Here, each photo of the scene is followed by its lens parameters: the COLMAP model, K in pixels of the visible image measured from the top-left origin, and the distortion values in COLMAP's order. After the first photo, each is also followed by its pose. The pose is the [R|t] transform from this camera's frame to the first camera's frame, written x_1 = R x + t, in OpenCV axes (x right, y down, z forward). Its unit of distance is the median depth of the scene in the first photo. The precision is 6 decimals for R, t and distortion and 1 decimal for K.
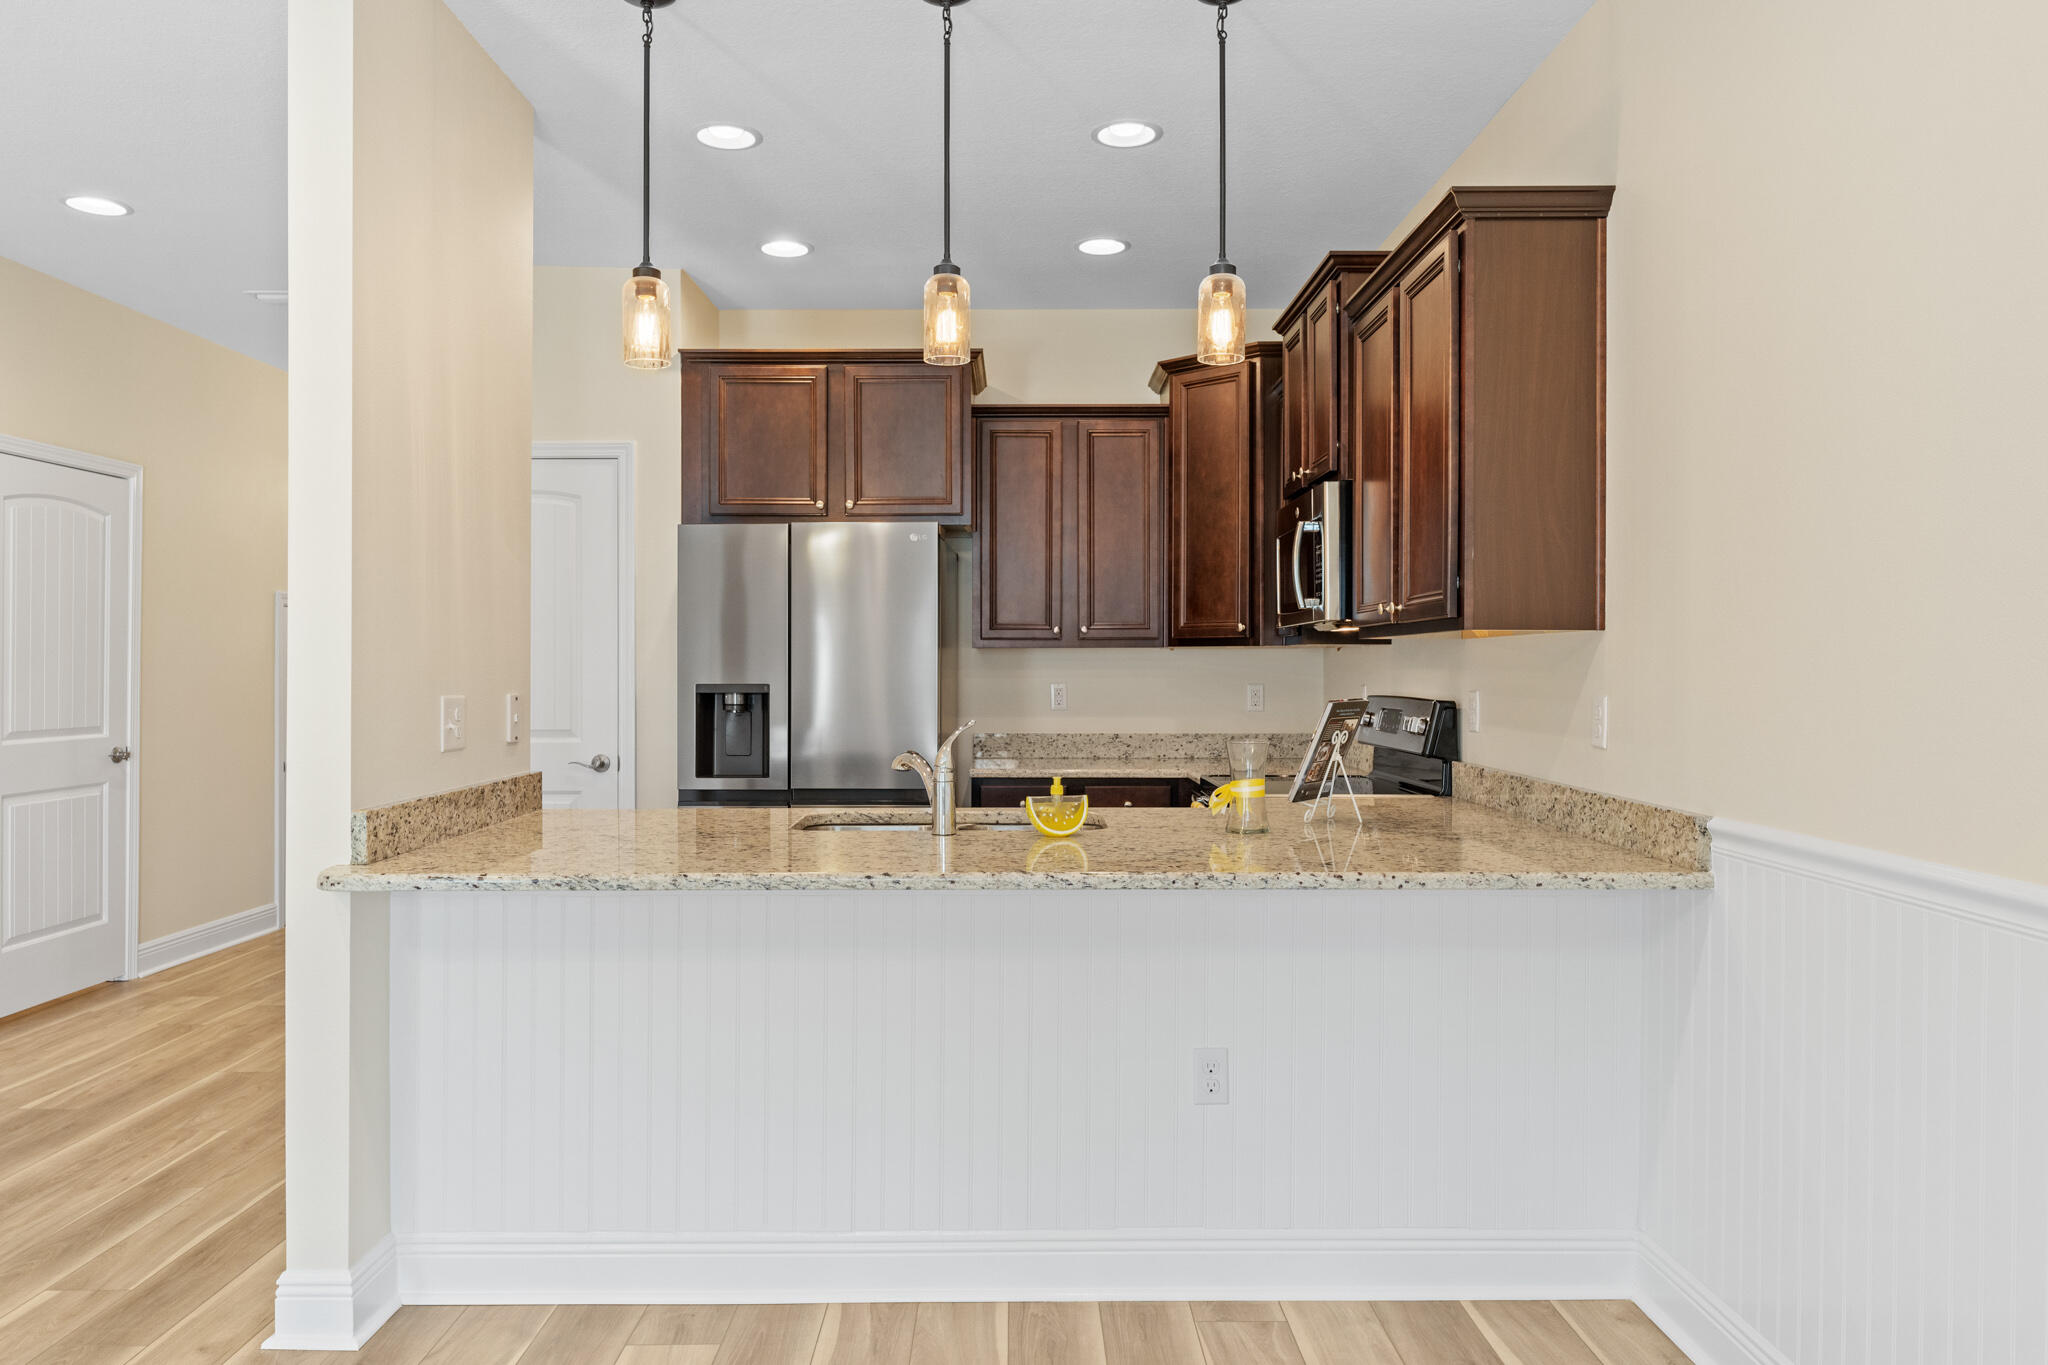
lens RADIAL K [[1379.0, 0, 1016.4], [0, 1379.0, 677.7], [0, 0, 1]] dist [-0.000197, -0.000590]
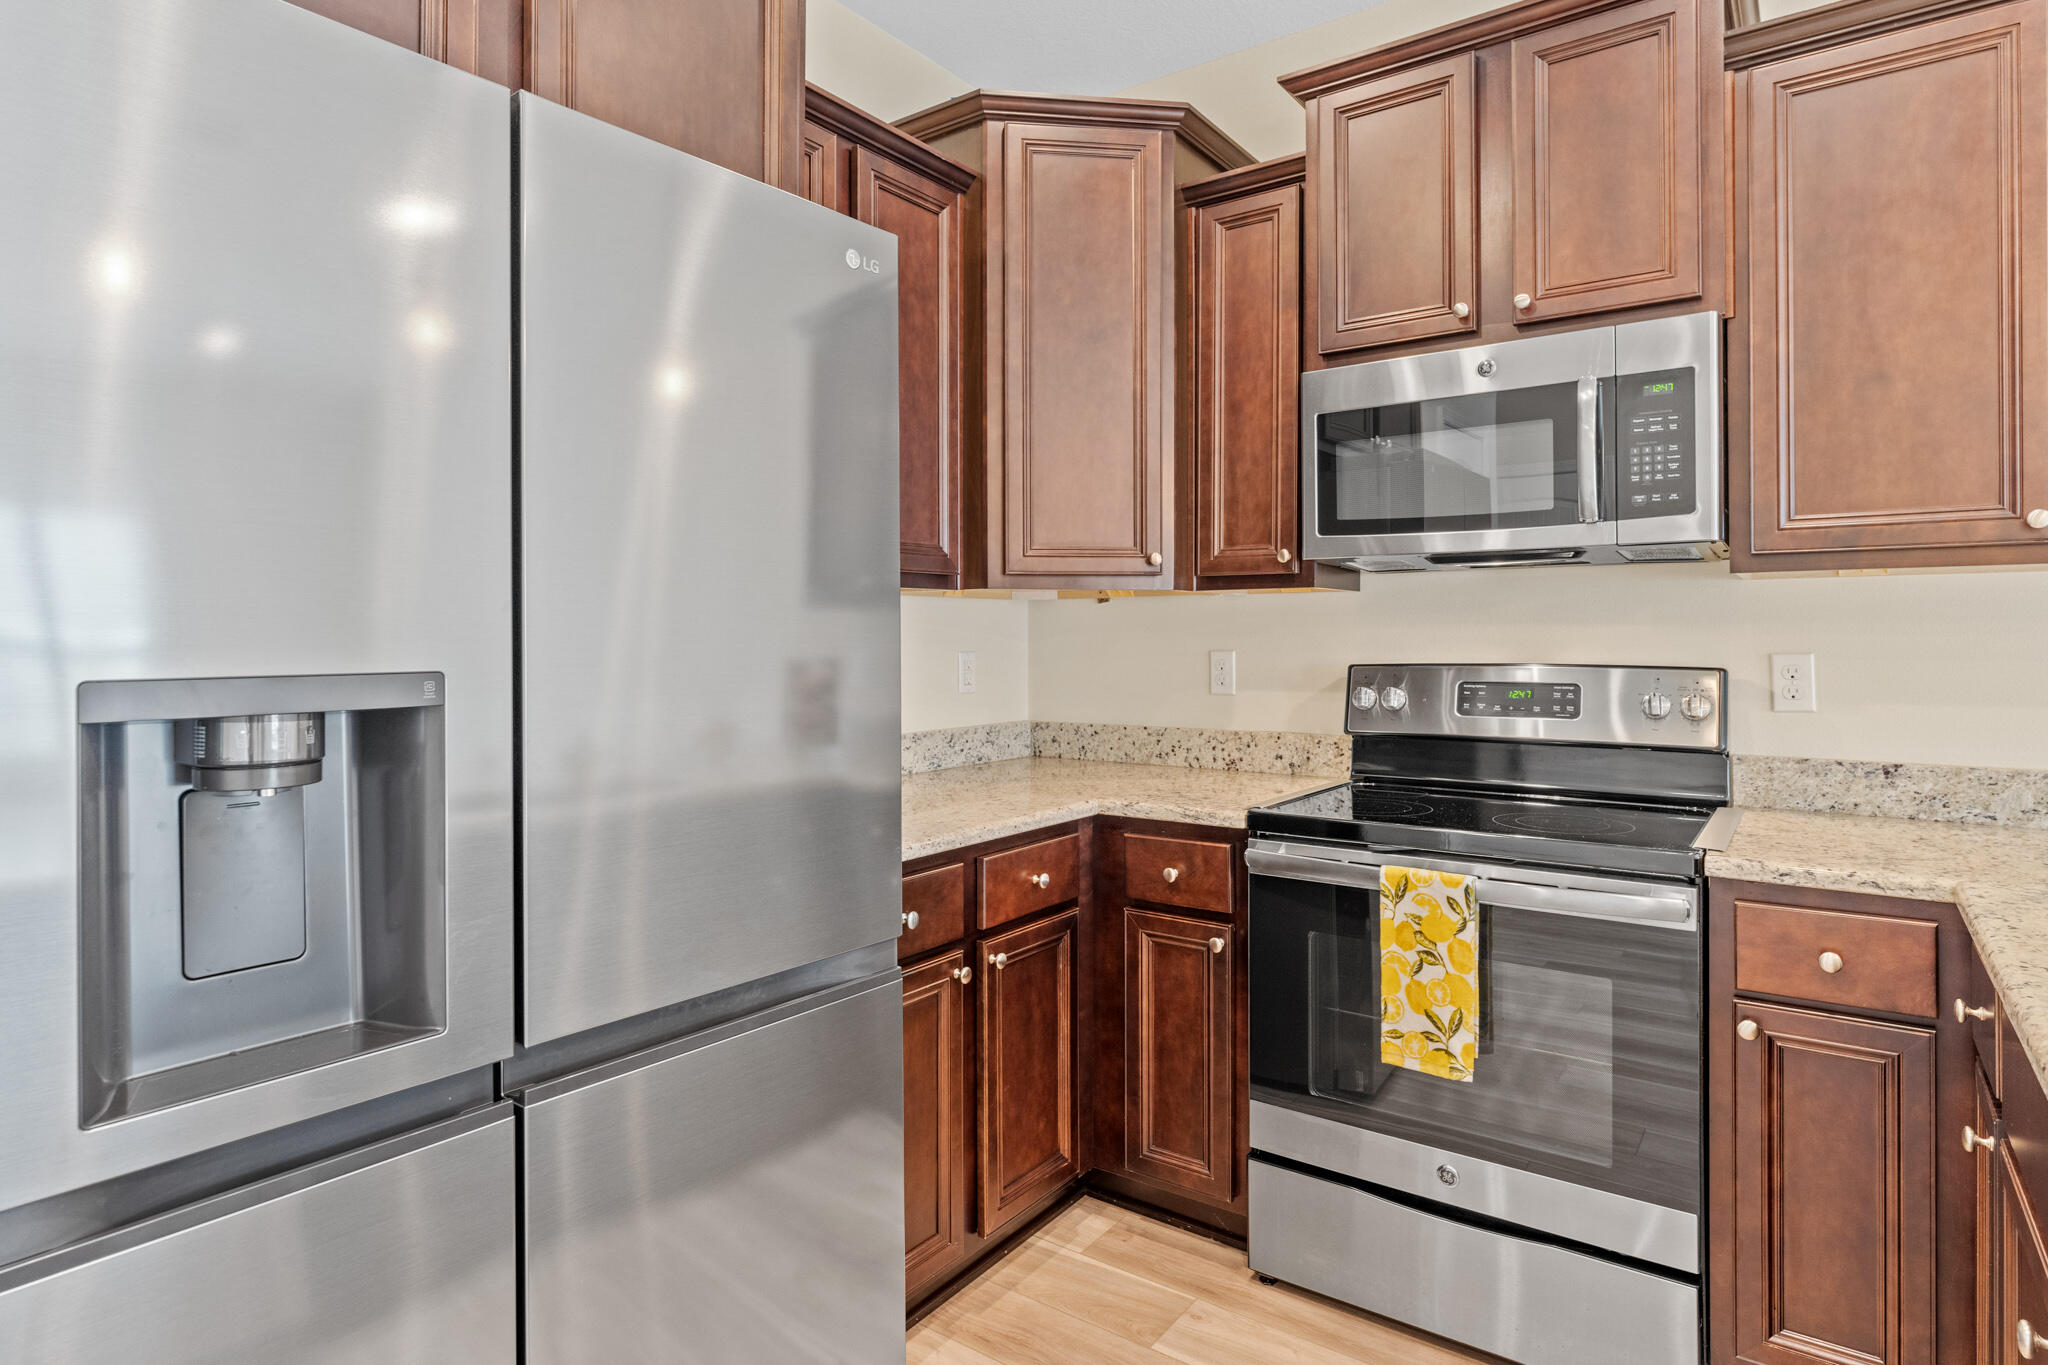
lens RADIAL K [[1115.6, 0, 1021.5], [0, 1115.6, 637.3], [0, 0, 1]] dist [-0.005694, 0.000722]
pose [[0.593910, -0.003890, 0.804522, -0.398616], [0.011690, 0.999924, -0.003795, 0.000016], [-0.804446, 0.011658, 0.593911, 1.106934]]
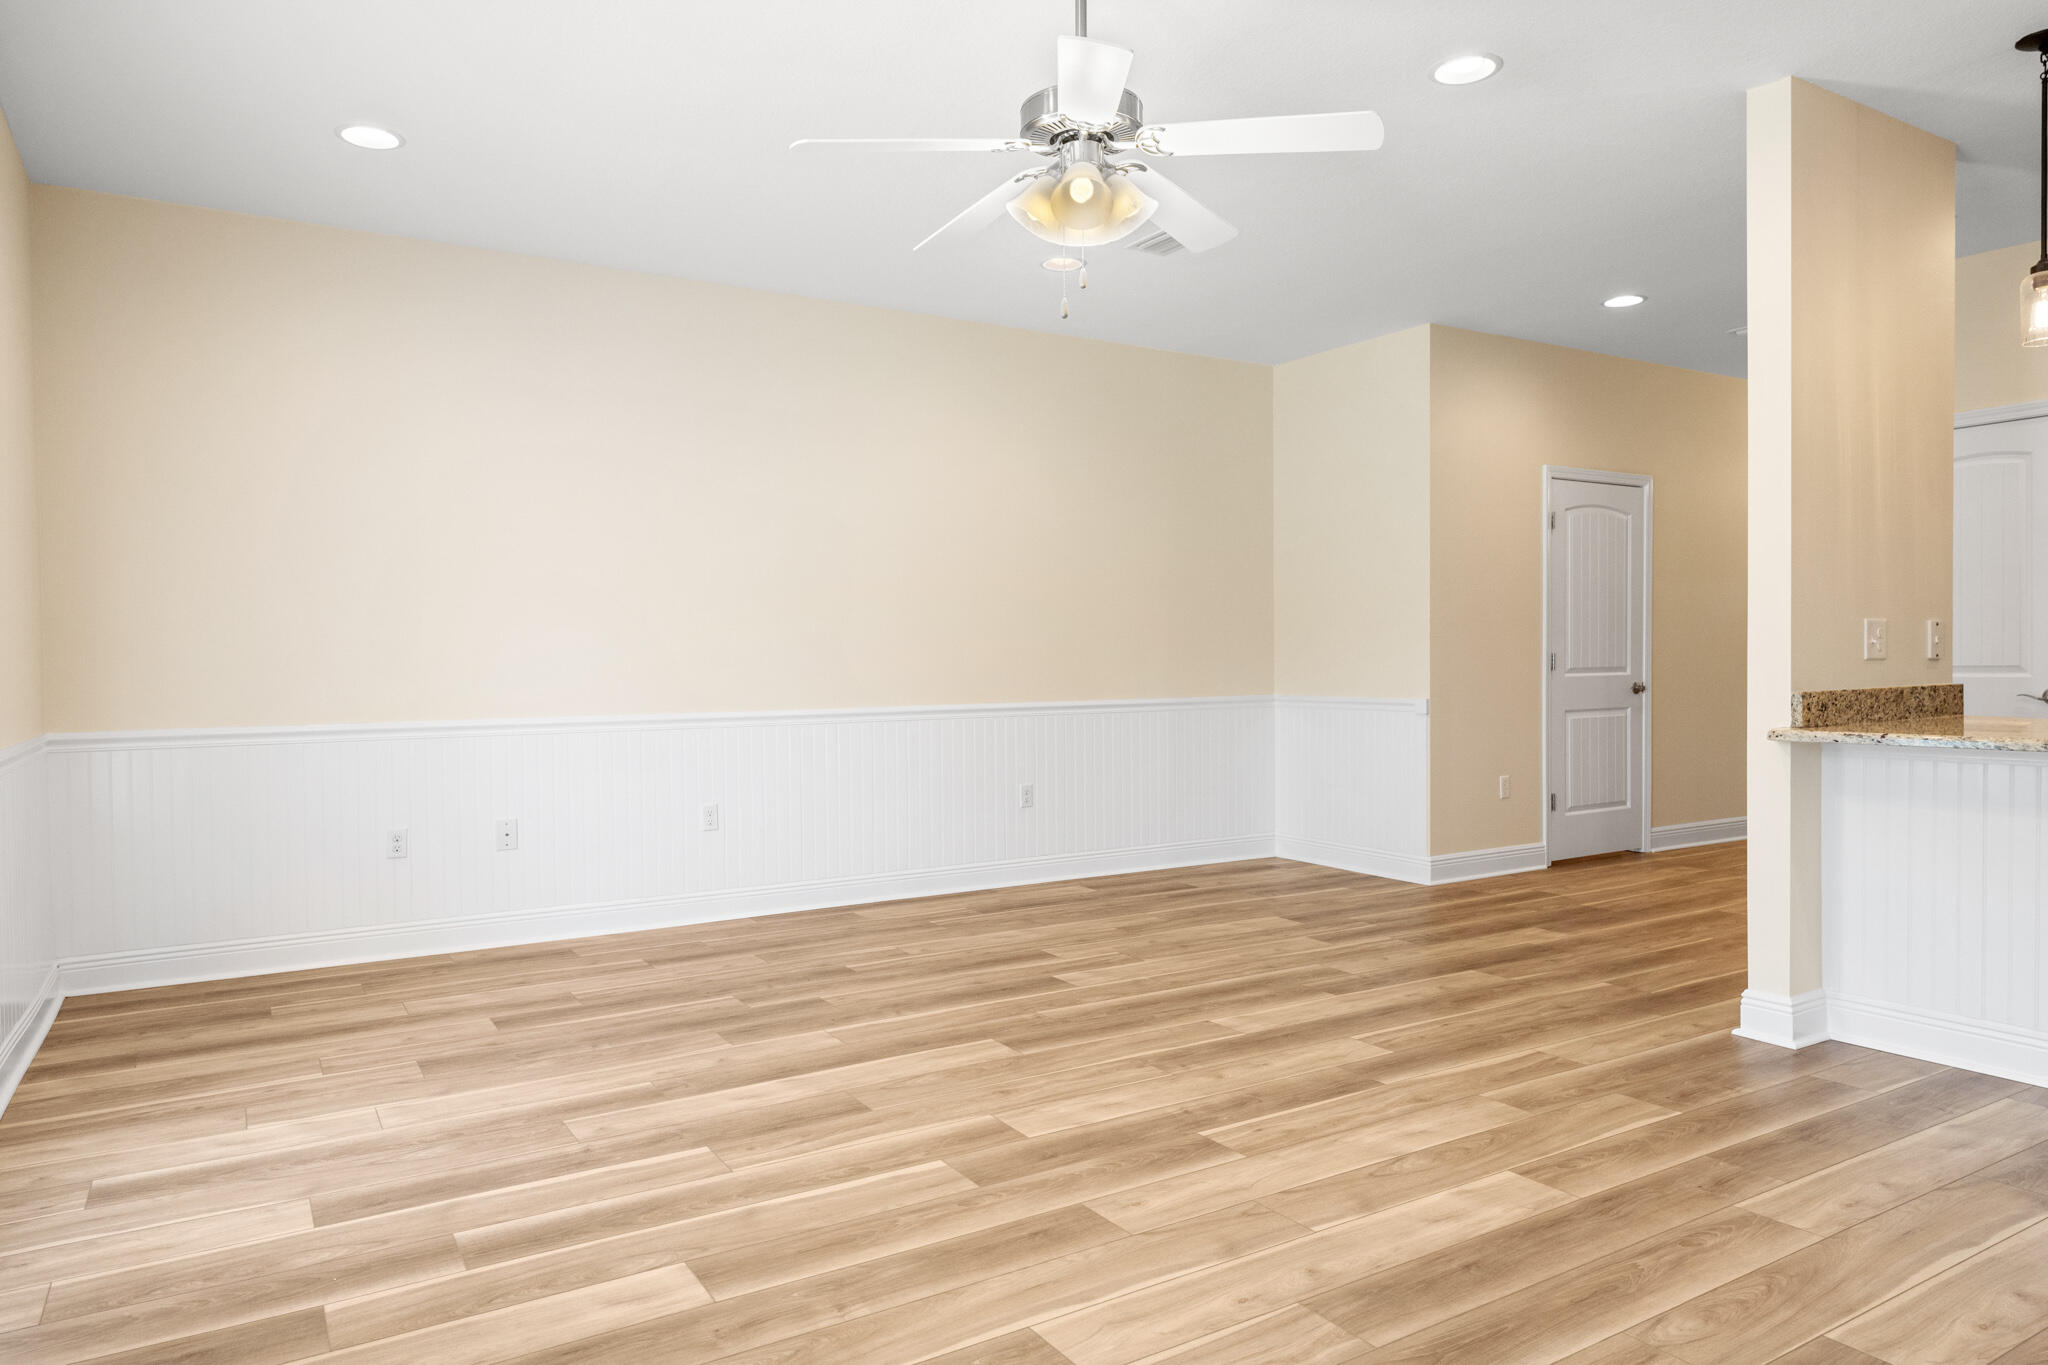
lens RADIAL K [[1305.8, 0, 1015.1], [0, 1305.8, 683.5], [0, 0, 1]] dist [-0.000814, 0.001833]
pose [[0.527370, 0.006080, -0.849614, 0.210713], [0.008636, 0.999884, 0.012516, 0.048184], [0.849592, -0.013938, 0.527256, -0.351279]]
